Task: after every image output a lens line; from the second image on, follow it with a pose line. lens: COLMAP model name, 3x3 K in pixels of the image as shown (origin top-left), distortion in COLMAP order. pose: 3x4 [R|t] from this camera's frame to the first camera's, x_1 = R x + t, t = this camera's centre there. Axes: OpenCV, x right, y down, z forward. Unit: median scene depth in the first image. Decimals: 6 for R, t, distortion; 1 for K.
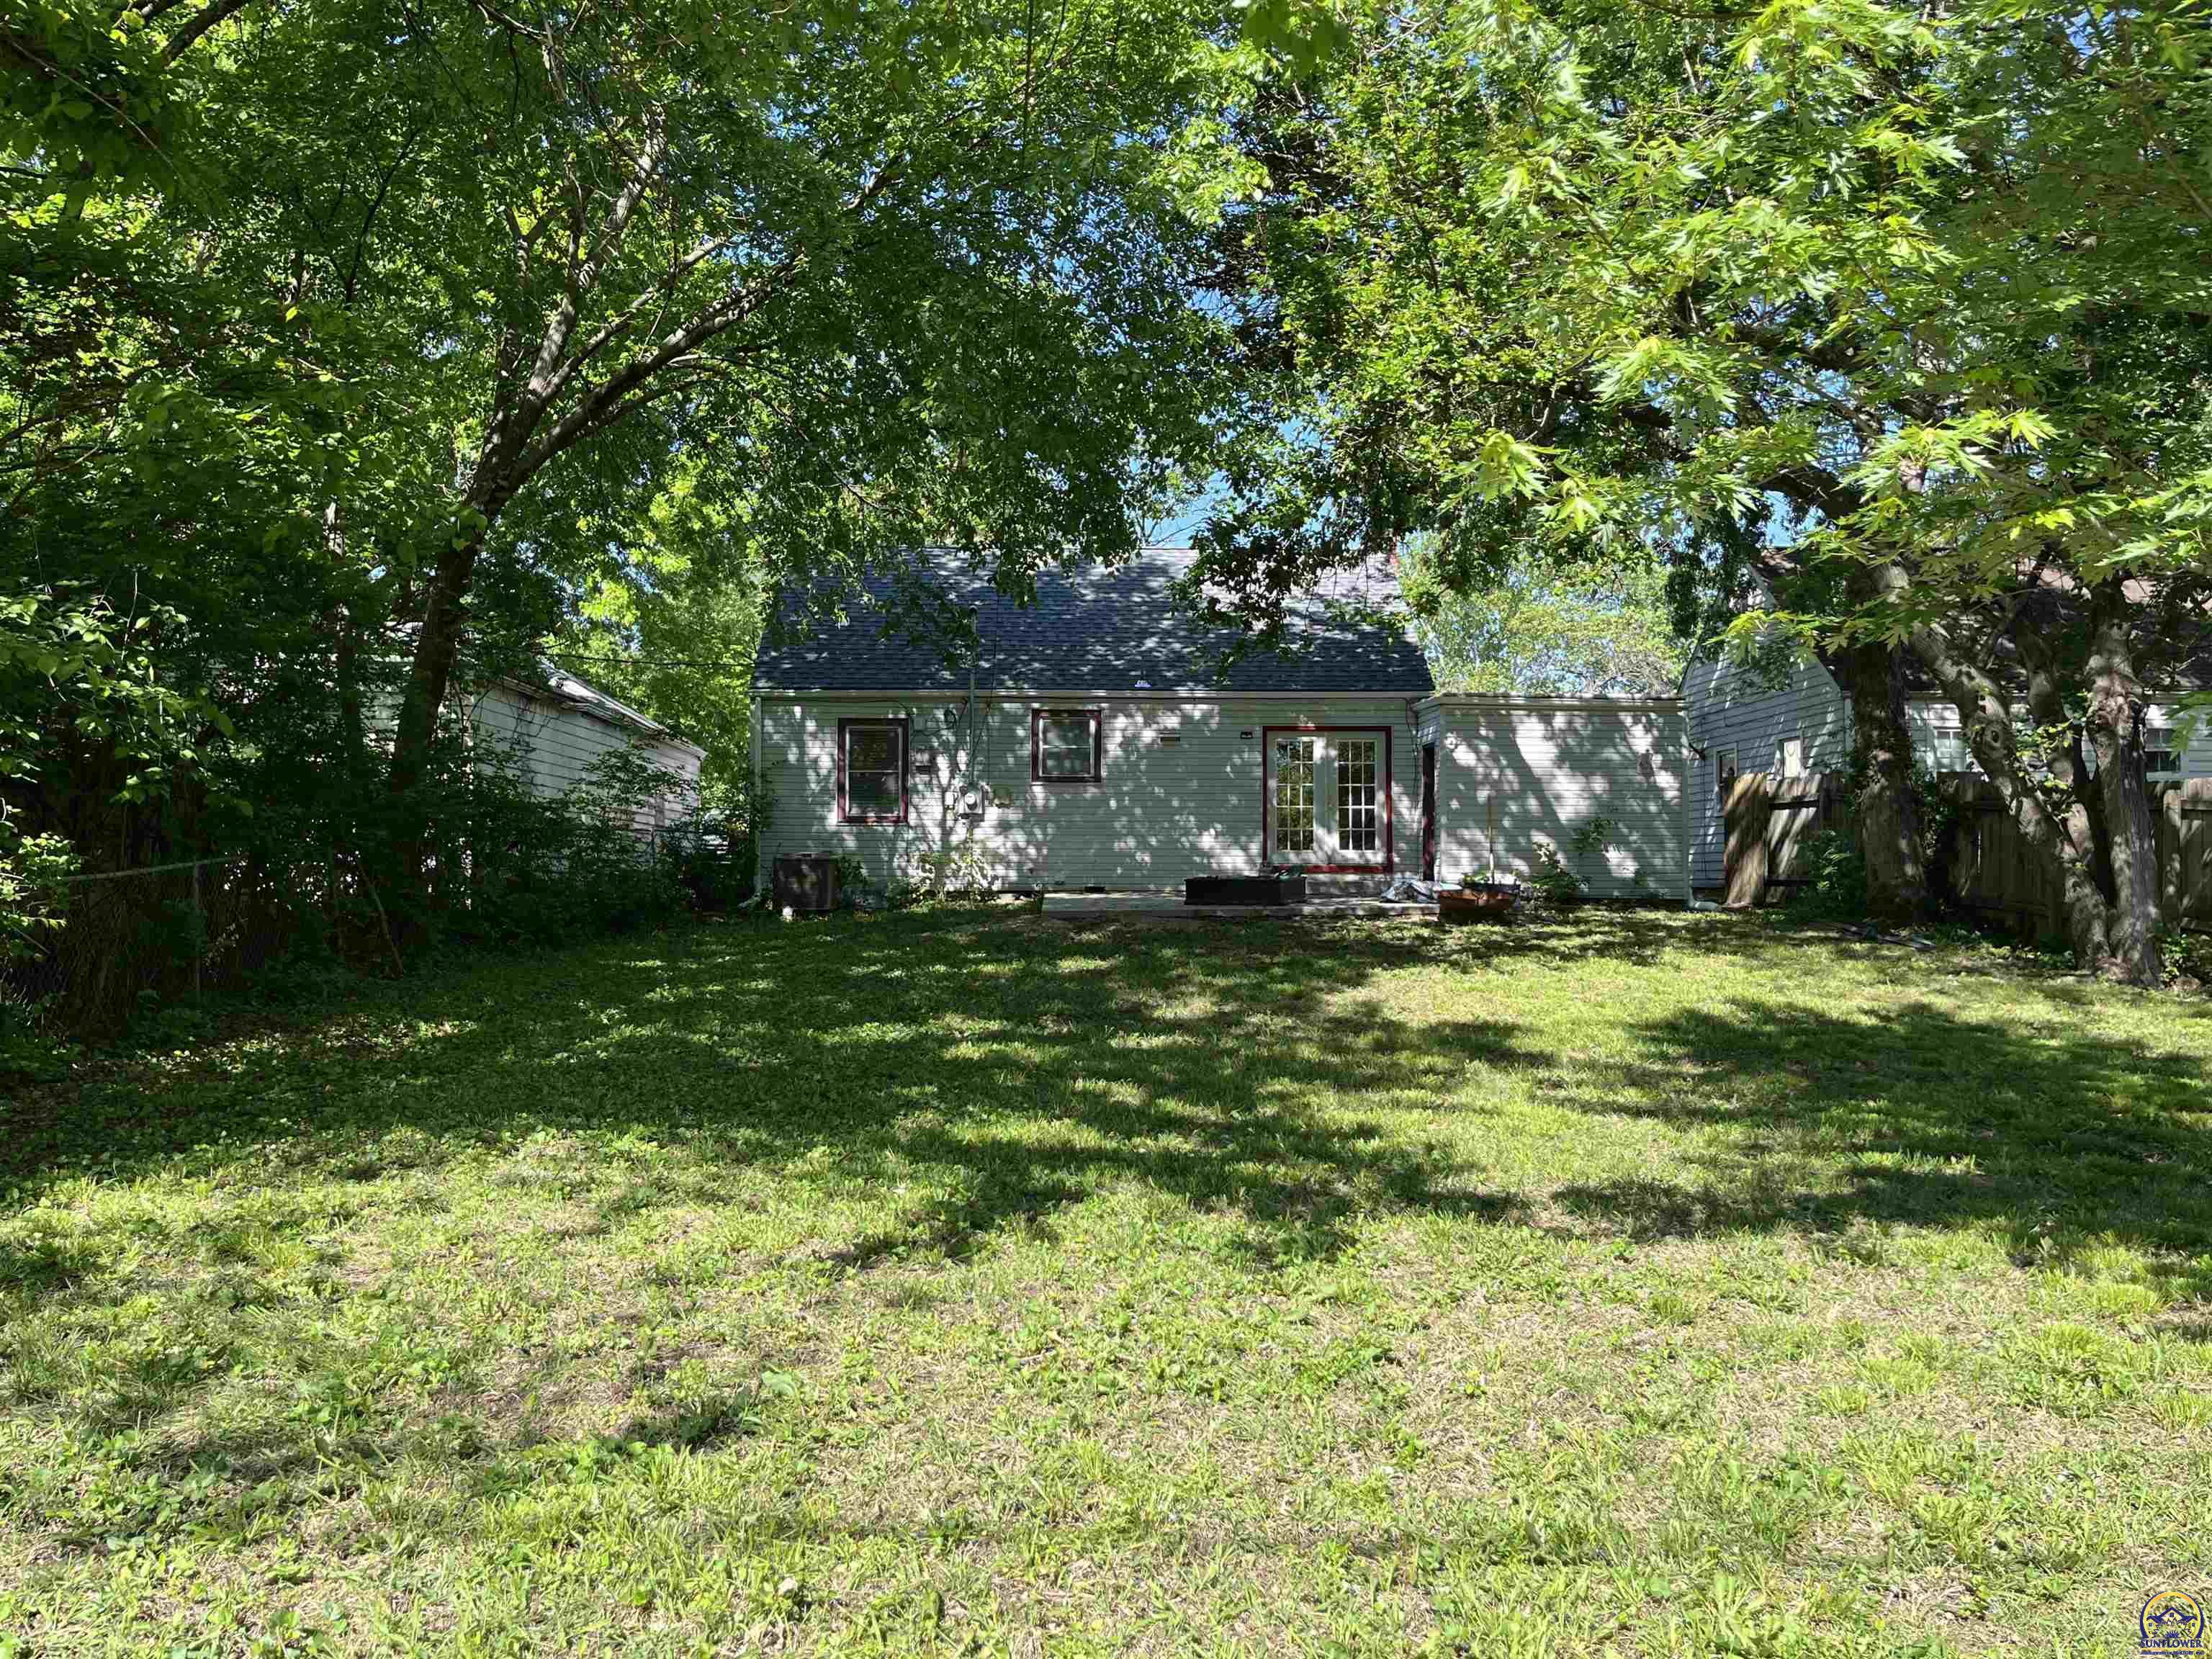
lens RADIAL K [[1699.8, 0, 1106.4], [0, 1699.8, 842.6], [0, 0, 1]] dist [0.068528, -0.081878]
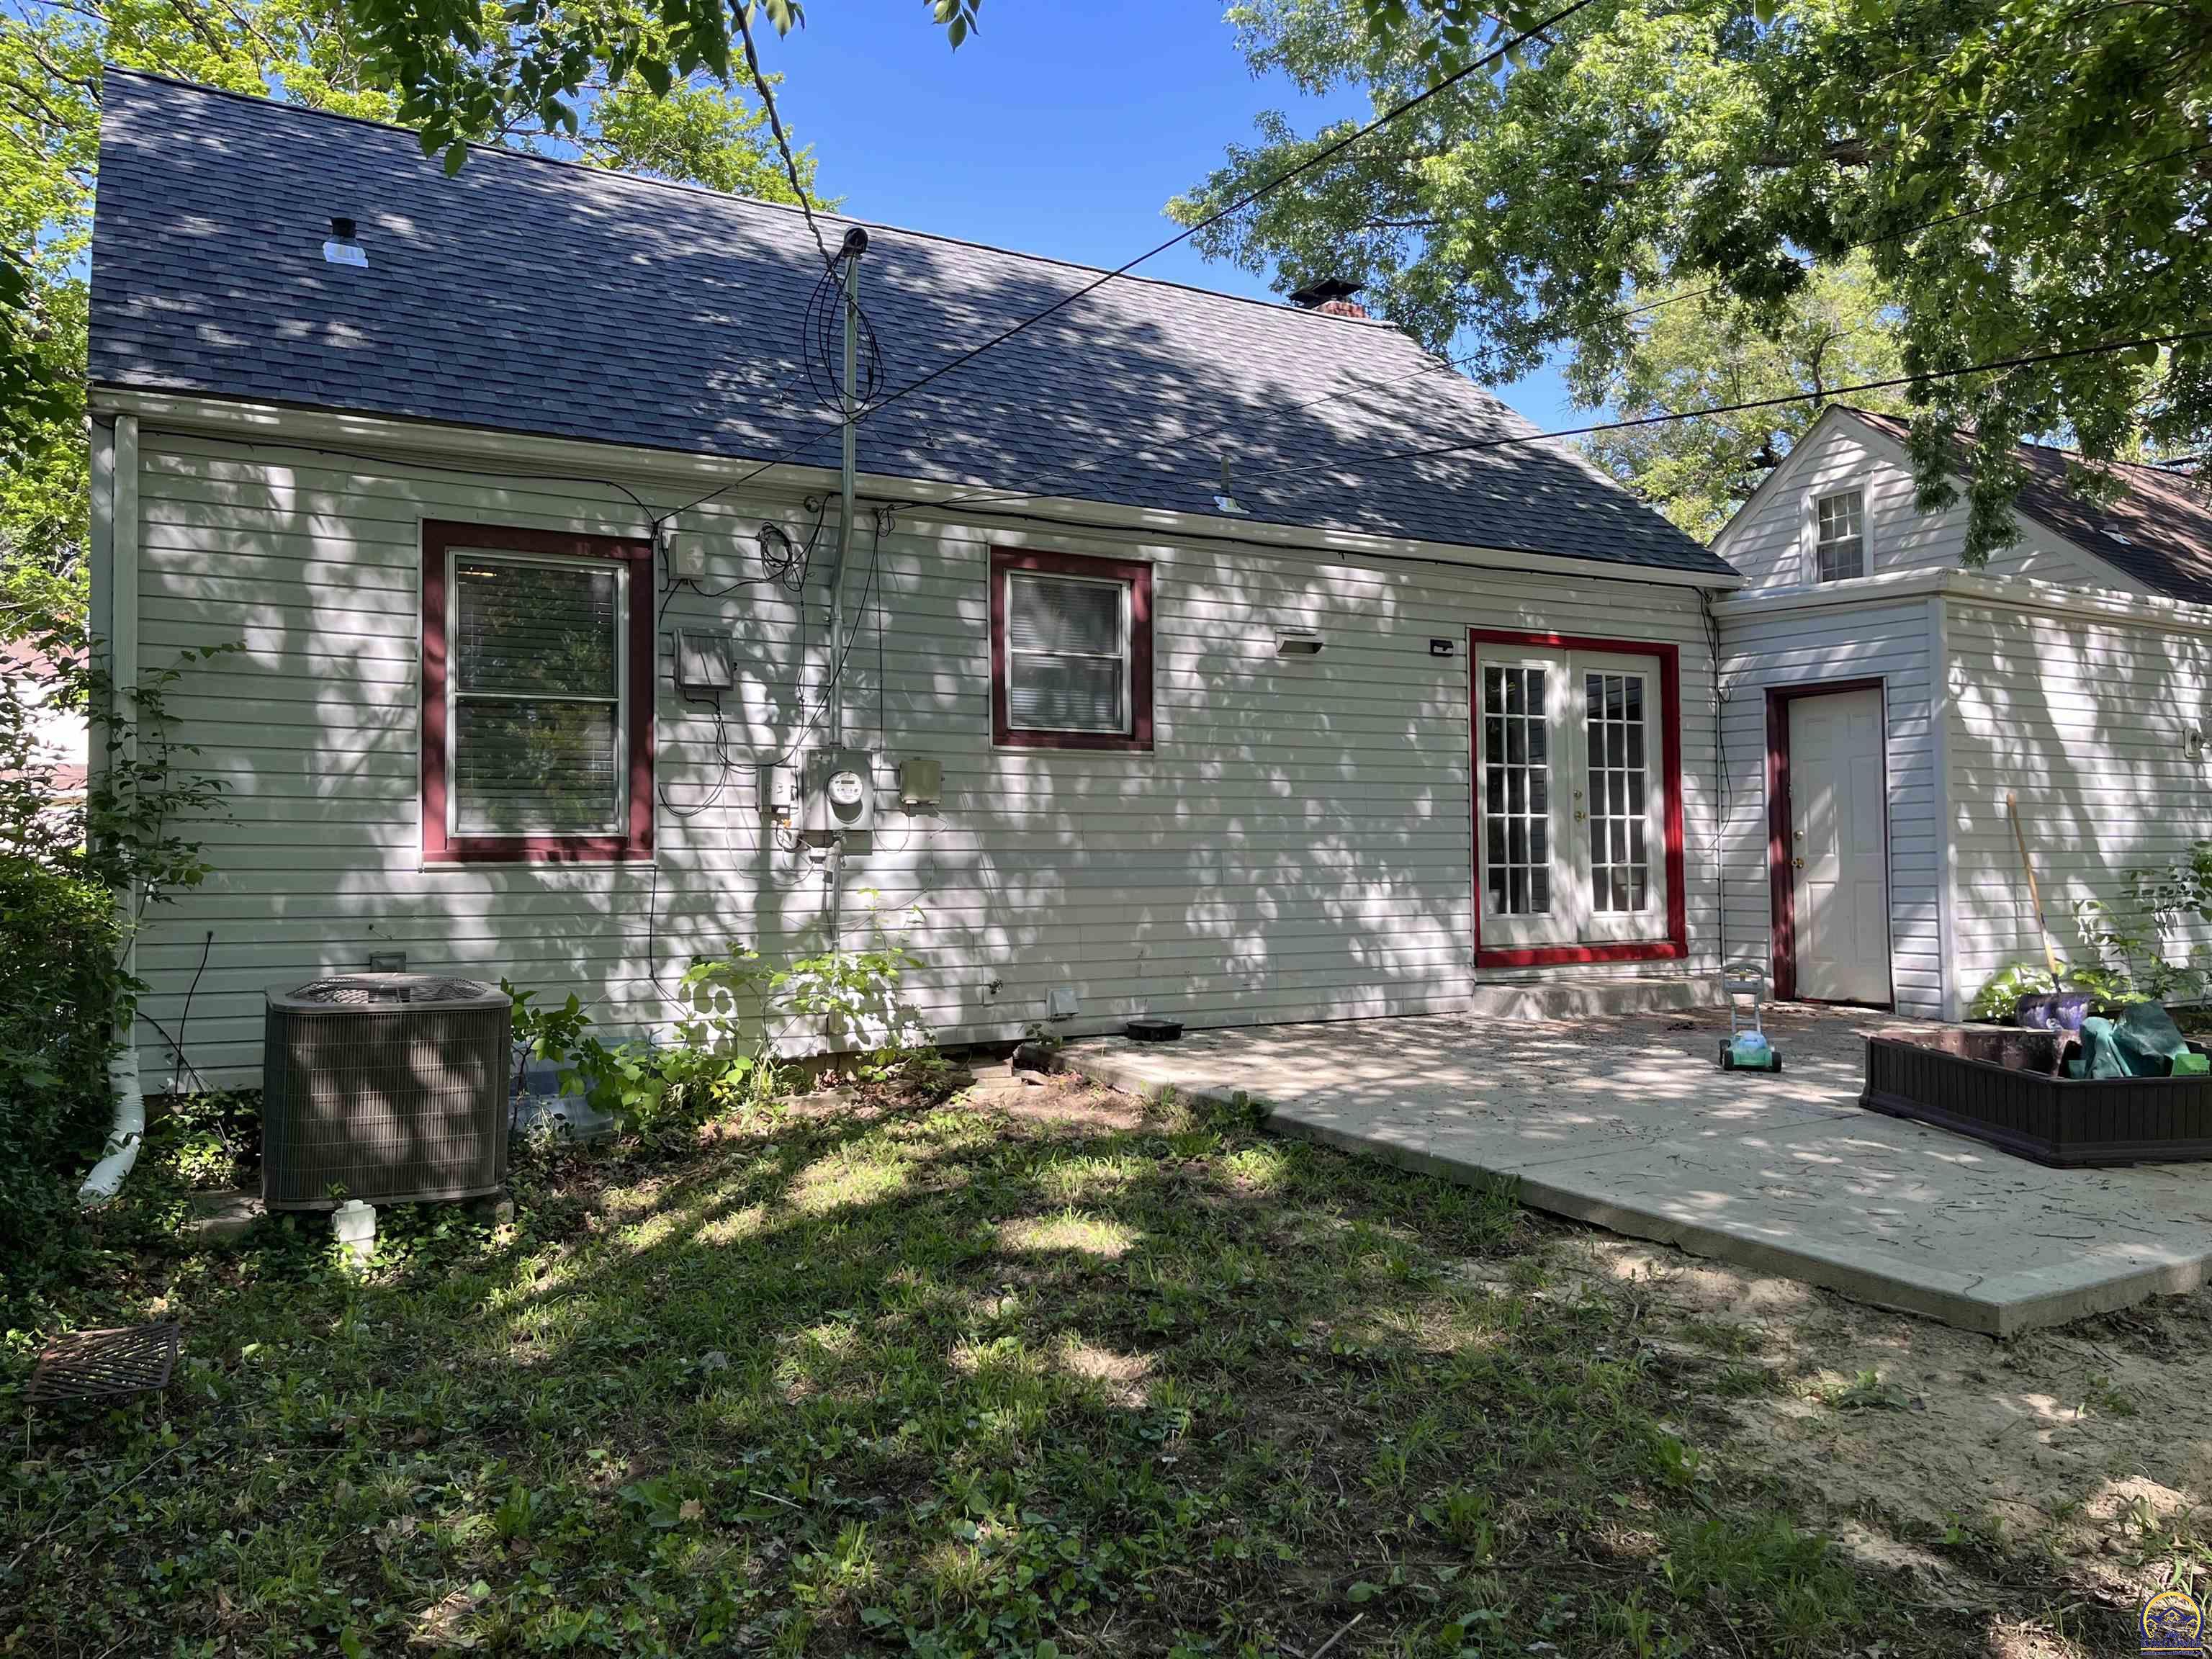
lens RADIAL K [[1699.8, 0, 1084.0], [0, 1699.8, 835.5], [0, 0, 1]] dist [0.068528, -0.081878]
pose [[0.884052, -0.000611, 0.467388, -0.197410], [-0.004995, 0.999930, 0.010757, -0.021283], [-0.467361, -0.011844, 0.883987, 0.671318]]
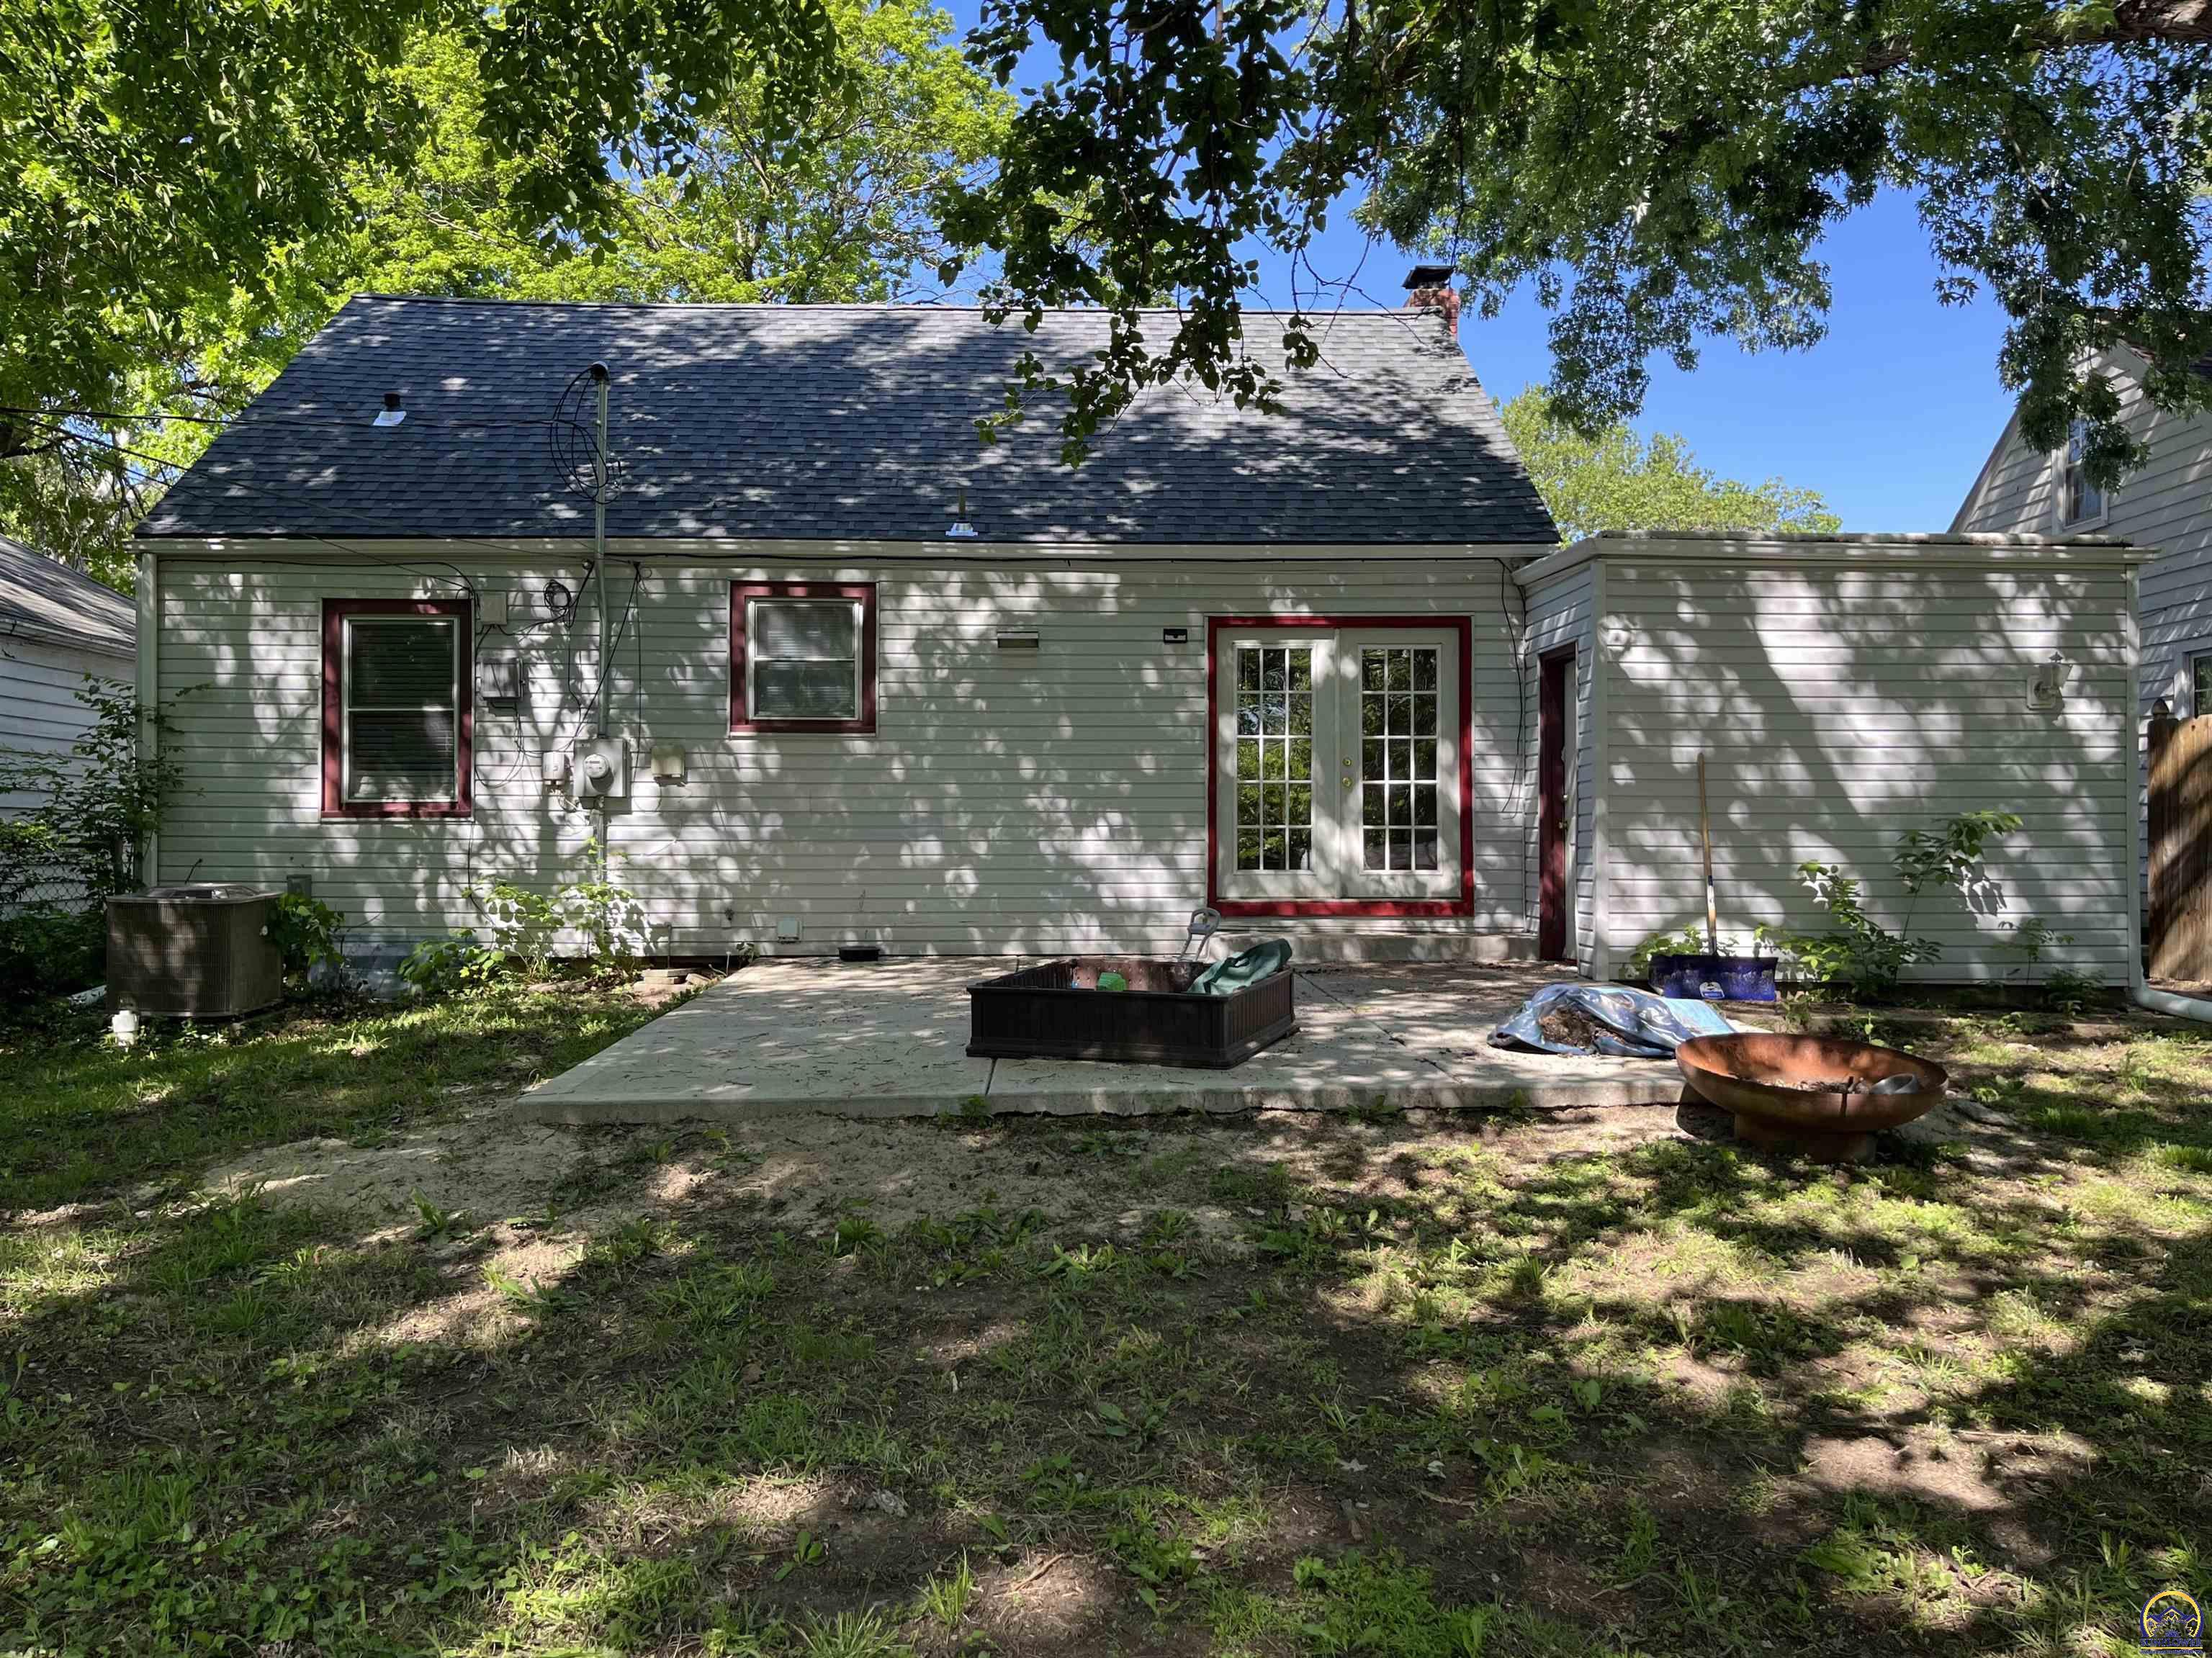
lens RADIAL K [[1699.7, 0, 1104.9], [0, 1699.7, 822.2], [0, 0, 1]] dist [0.068528, -0.081878]
pose [[0.999998, 0.000304, -0.001742, 0.064035], [-0.000292, 0.999977, 0.006834, -0.011704], [0.001744, -0.006834, 0.999975, 0.515628]]
